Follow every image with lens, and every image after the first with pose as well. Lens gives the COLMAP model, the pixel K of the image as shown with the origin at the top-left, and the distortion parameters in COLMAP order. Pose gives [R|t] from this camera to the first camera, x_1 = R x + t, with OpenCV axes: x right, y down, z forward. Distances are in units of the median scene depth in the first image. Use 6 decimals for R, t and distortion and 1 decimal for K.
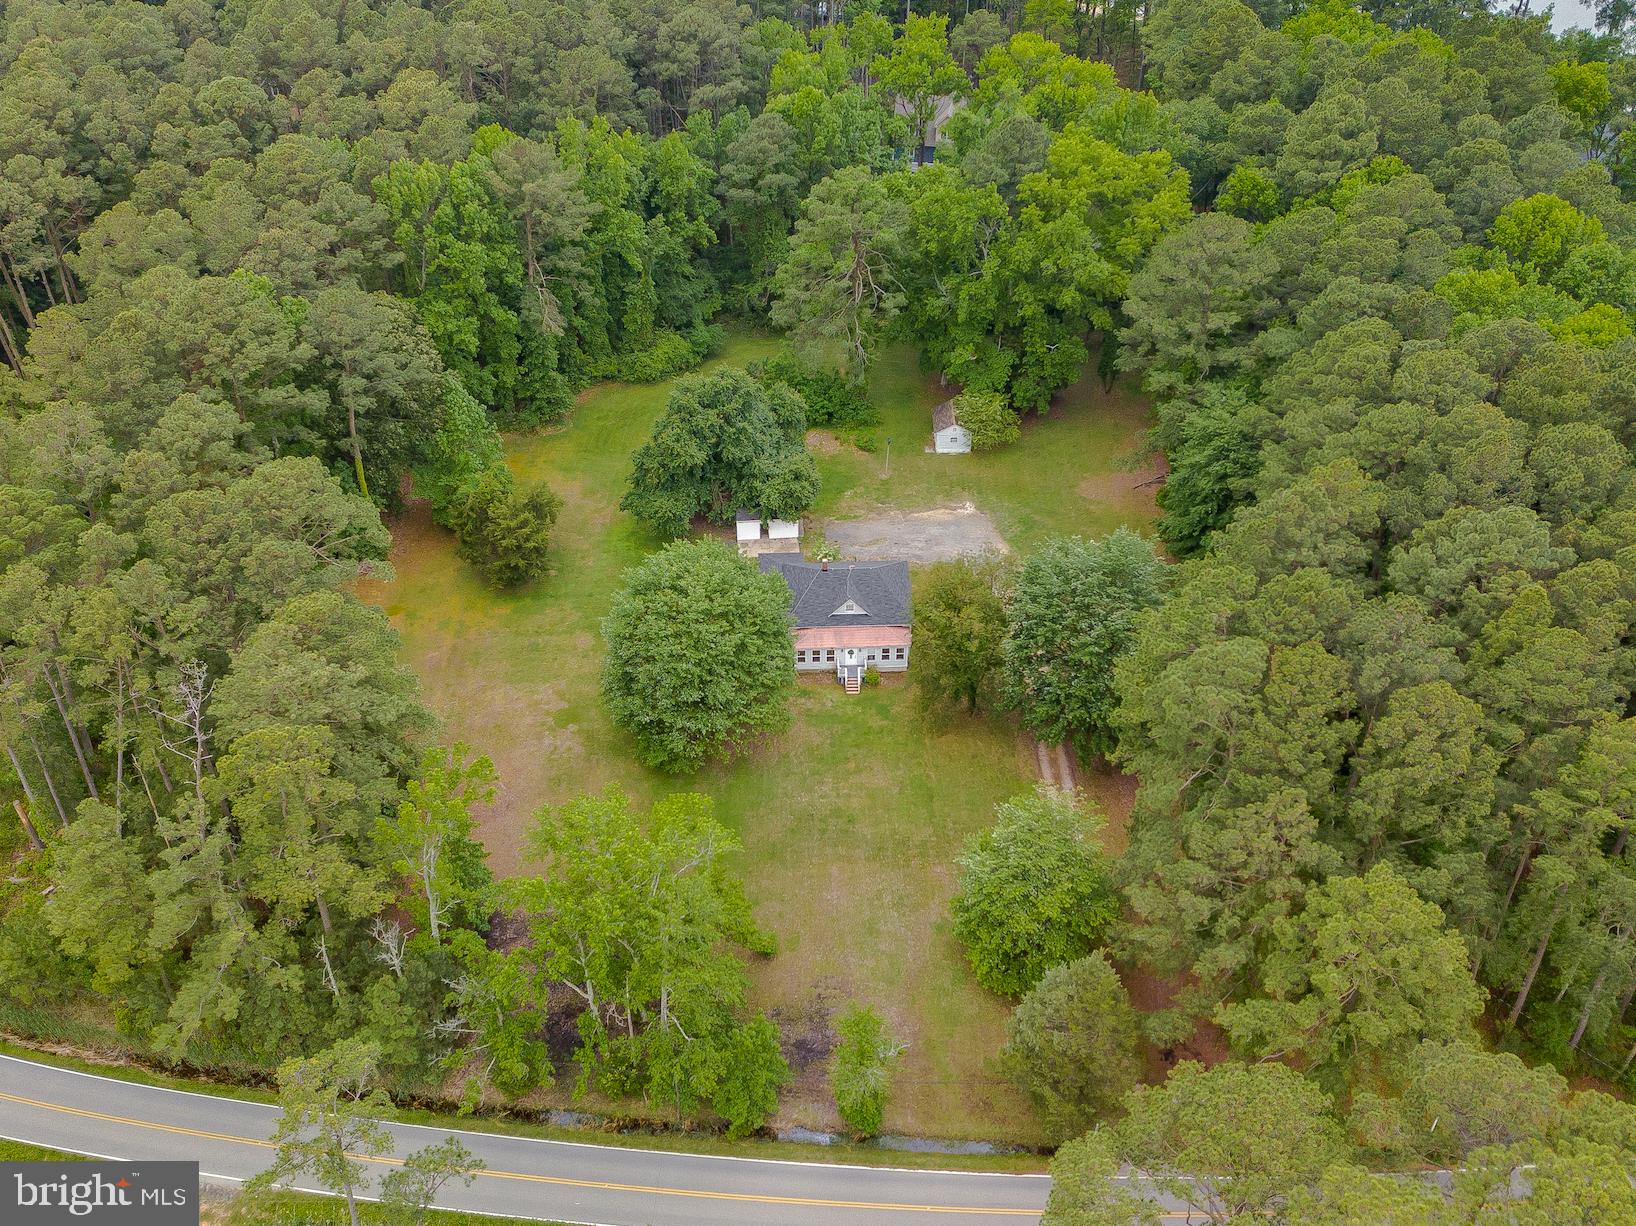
lens RADIAL K [[1504.8, 0, 804.4], [0, 1504.8, 646.9], [0, 0, 1]] dist [-0.007996, 0.000000]
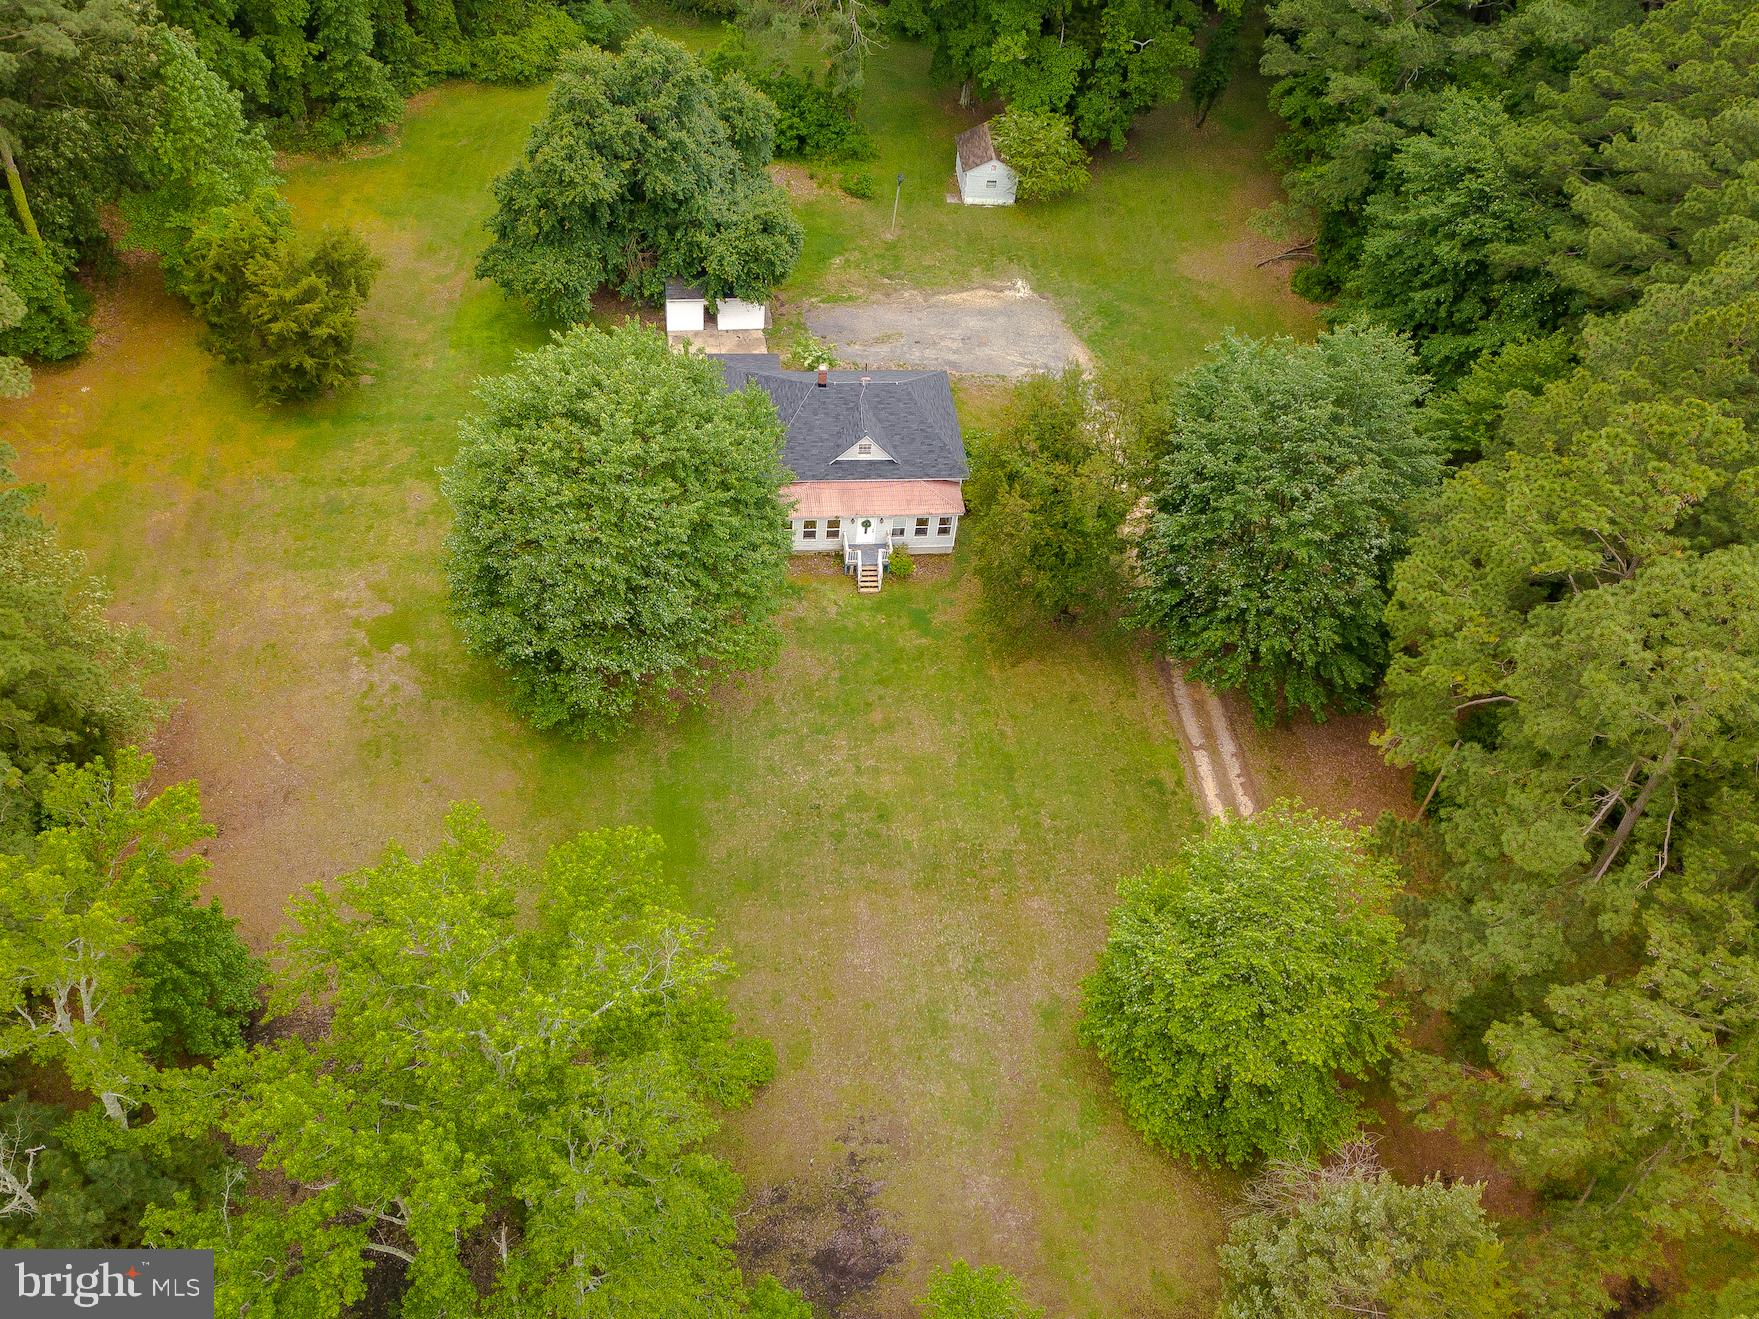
lens RADIAL K [[1530.3, 0, 871.8], [0, 1530.3, 682.6], [0, 0, 1]] dist [0.001968, -0.012036]
pose [[0.993114, -0.005966, 0.117002, -0.037894], [-0.011456, 0.988971, 0.147667, -0.022459], [-0.116593, -0.147991, 0.982092, 0.357514]]
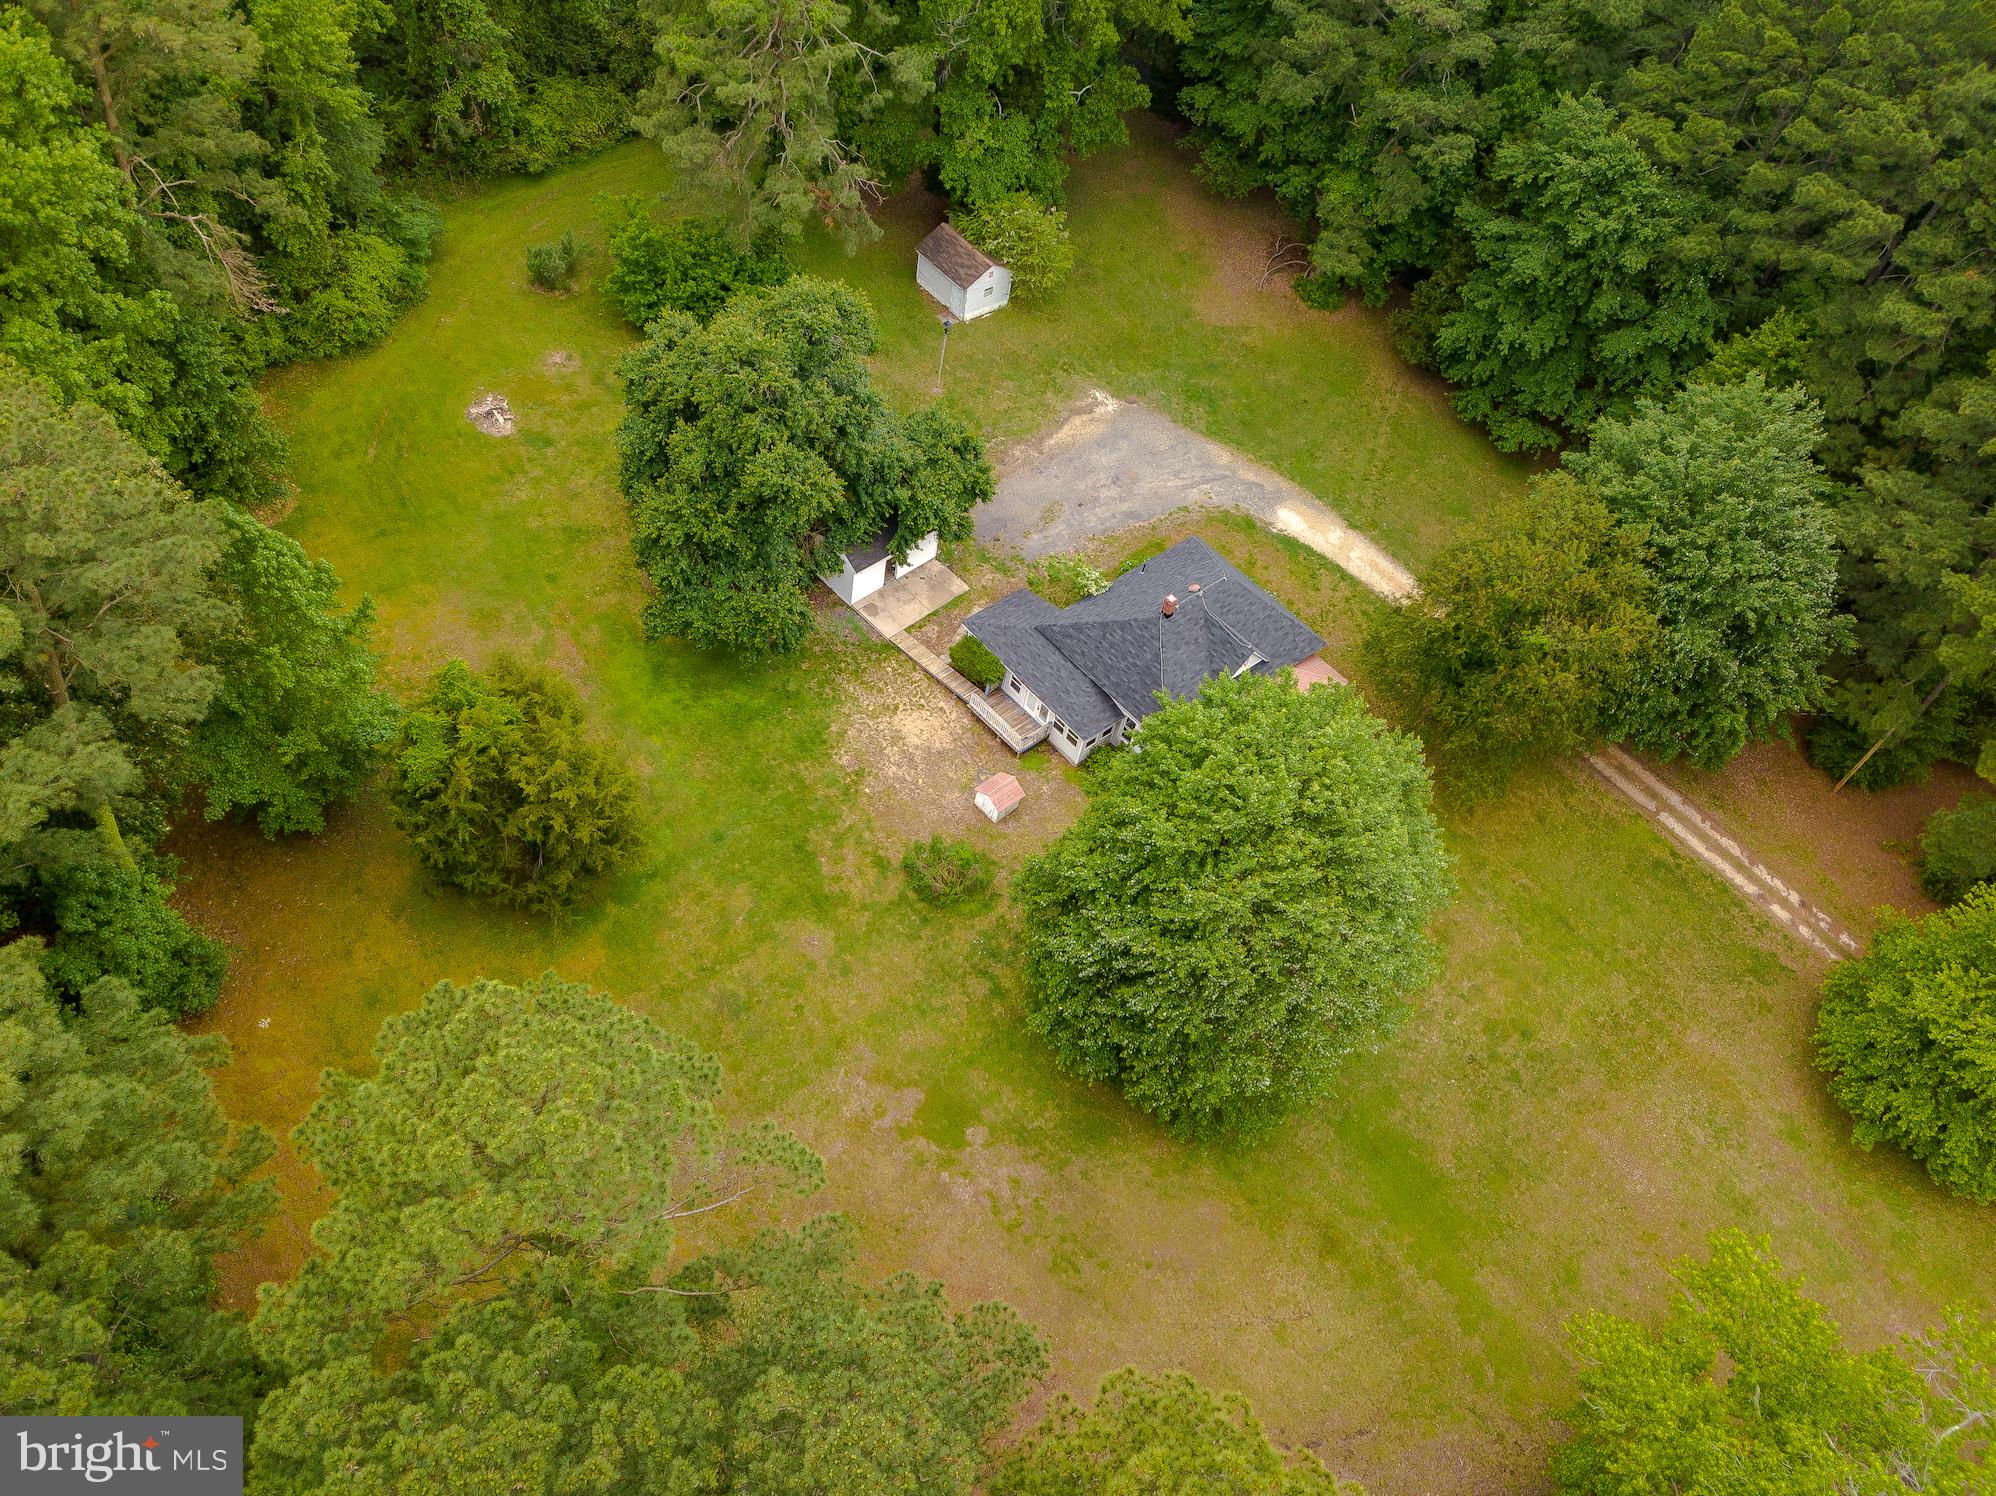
lens RADIAL K [[1512.3, 0, 974.6], [0, 1512.3, 763.9], [0, 0, 1]] dist [-0.012689, 0.013356]
pose [[0.765428, -0.433784, 0.475343, -0.307009], [0.301234, 0.894256, 0.331005, -0.195562], [-0.568663, -0.110172, 0.815159, 0.573401]]
